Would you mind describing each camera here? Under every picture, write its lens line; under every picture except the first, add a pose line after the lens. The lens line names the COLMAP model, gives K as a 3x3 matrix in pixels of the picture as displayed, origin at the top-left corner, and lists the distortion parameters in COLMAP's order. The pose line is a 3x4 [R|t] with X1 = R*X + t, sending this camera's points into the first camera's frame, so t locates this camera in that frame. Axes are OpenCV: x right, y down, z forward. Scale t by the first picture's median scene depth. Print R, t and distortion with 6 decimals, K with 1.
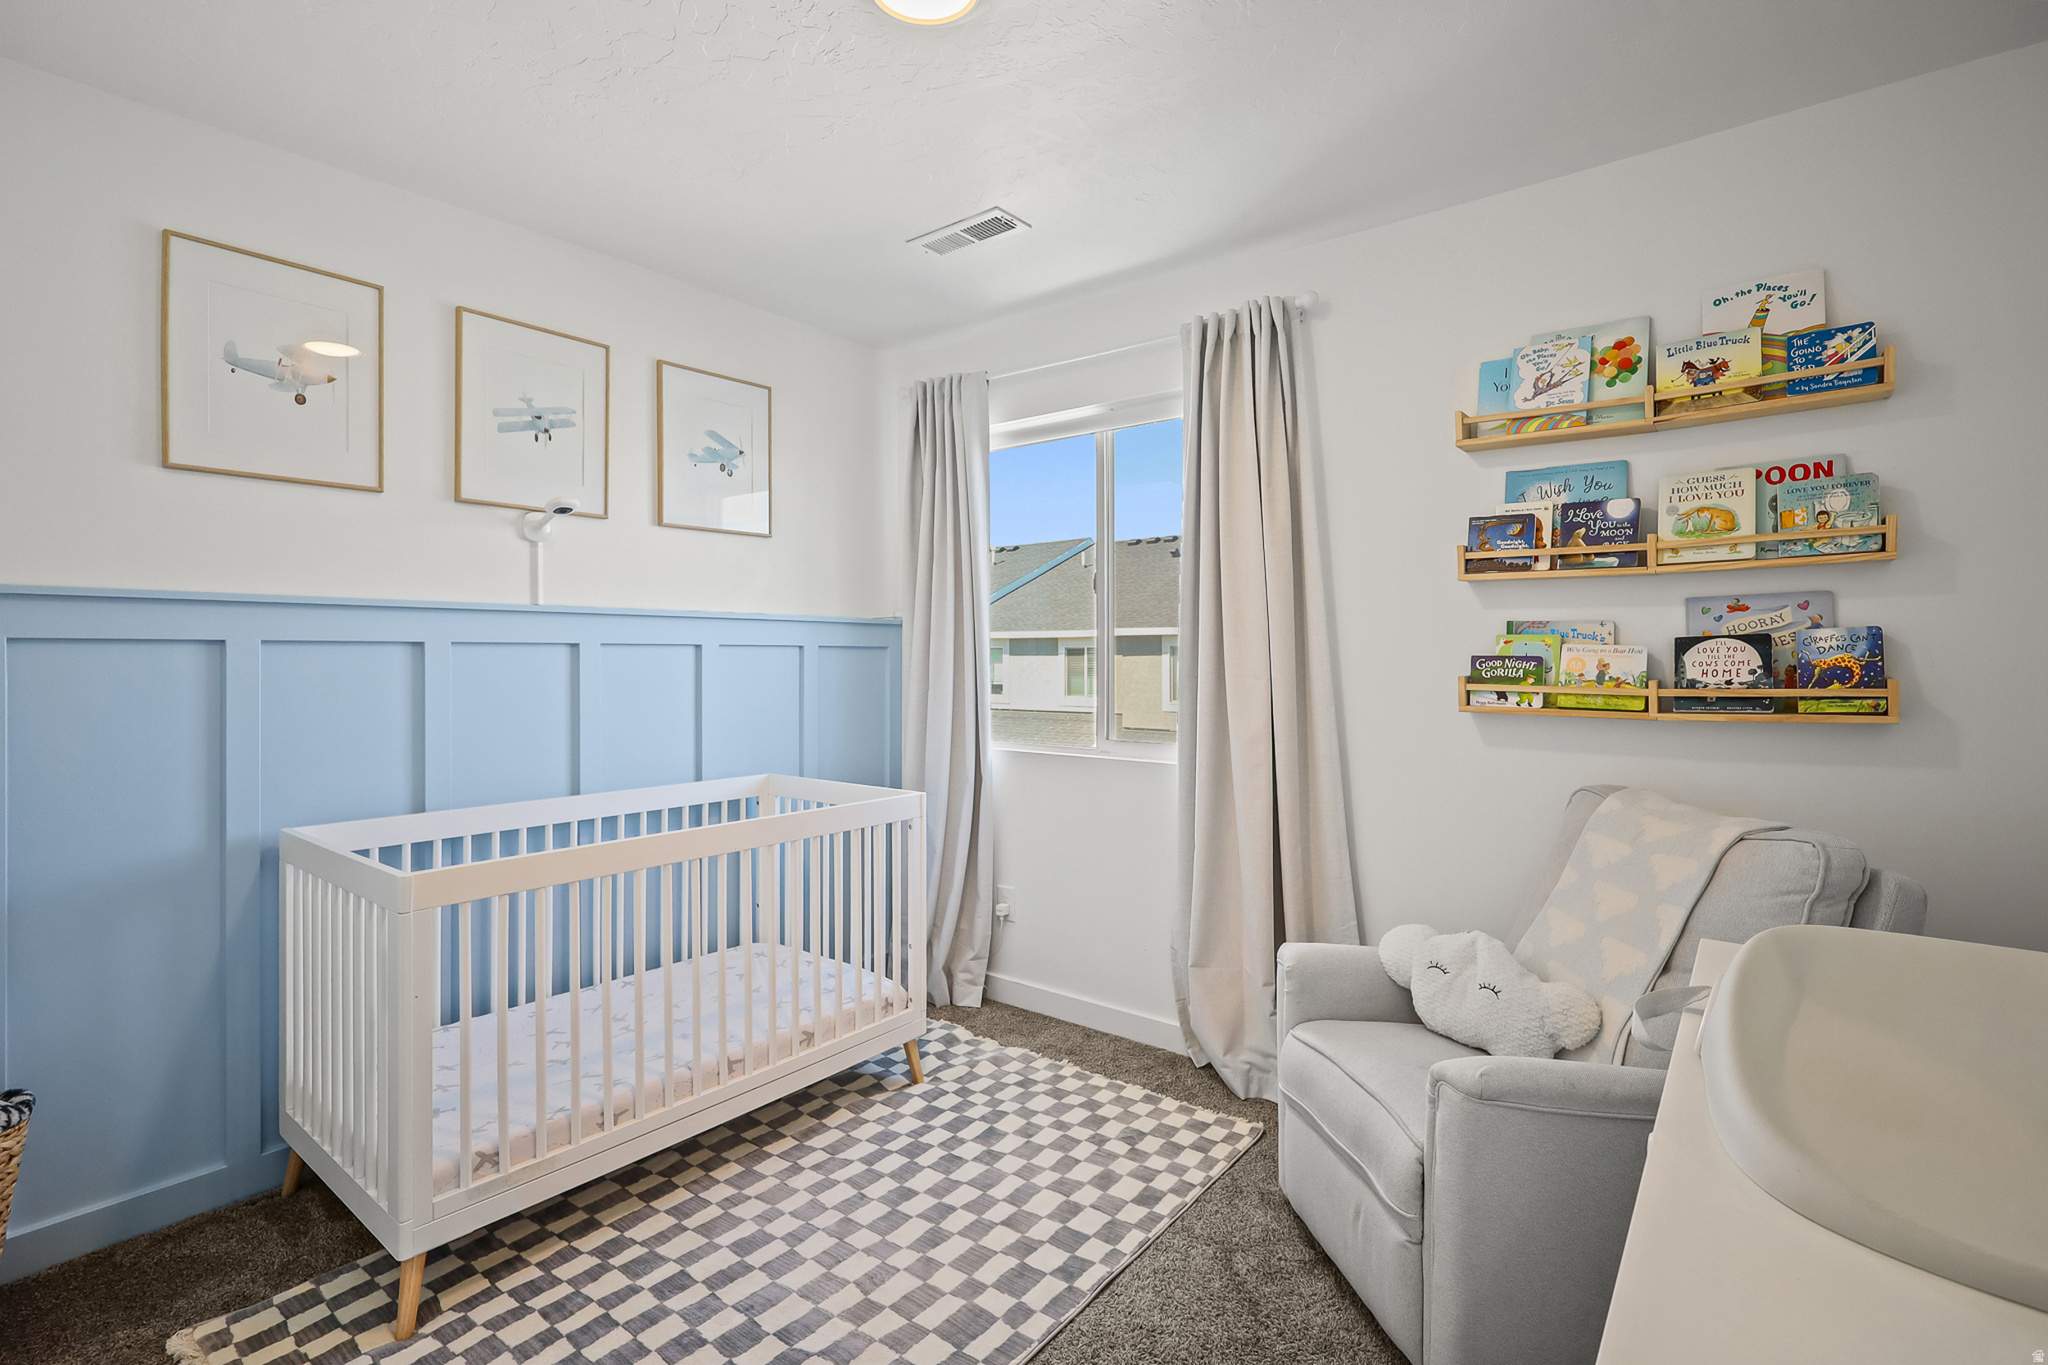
lens RADIAL K [[949.3, 0, 1027.3], [0, 949.3, 672.6], [0, 0, 1]] dist [-0.000548, 0.000226]
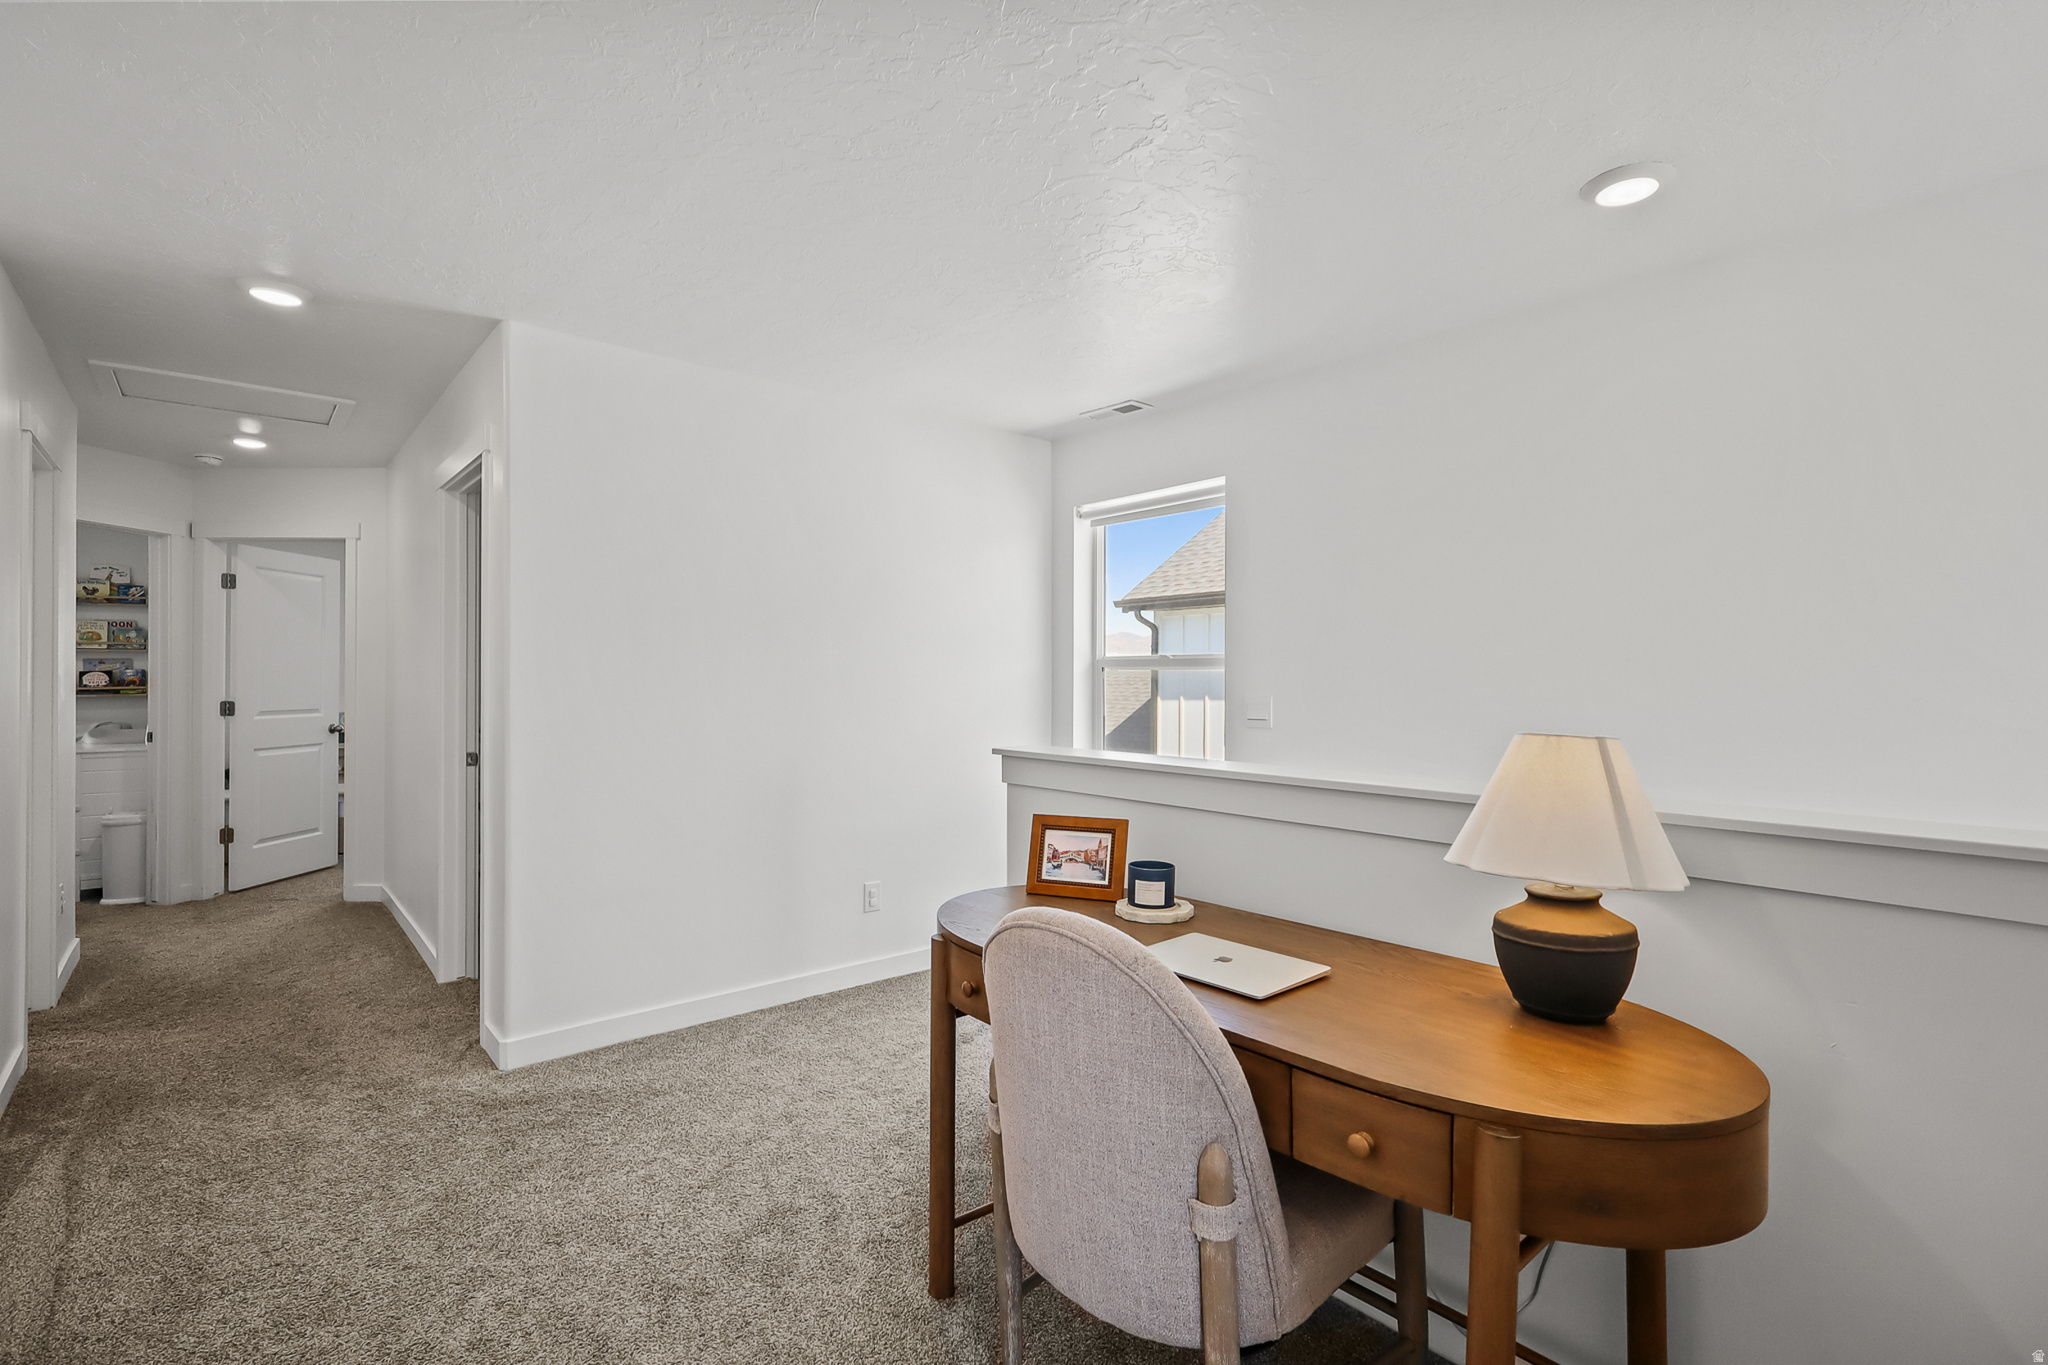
lens RADIAL K [[949.3, 0, 1027.3], [0, 949.3, 672.6], [0, 0, 1]] dist [-0.000548, 0.000226]
pose [[0.196969, 0.008287, 0.980375, -1.945124], [0.002758, 0.999956, -0.009007, 0.005589], [-0.980406, 0.004478, 0.196937, -2.945046]]
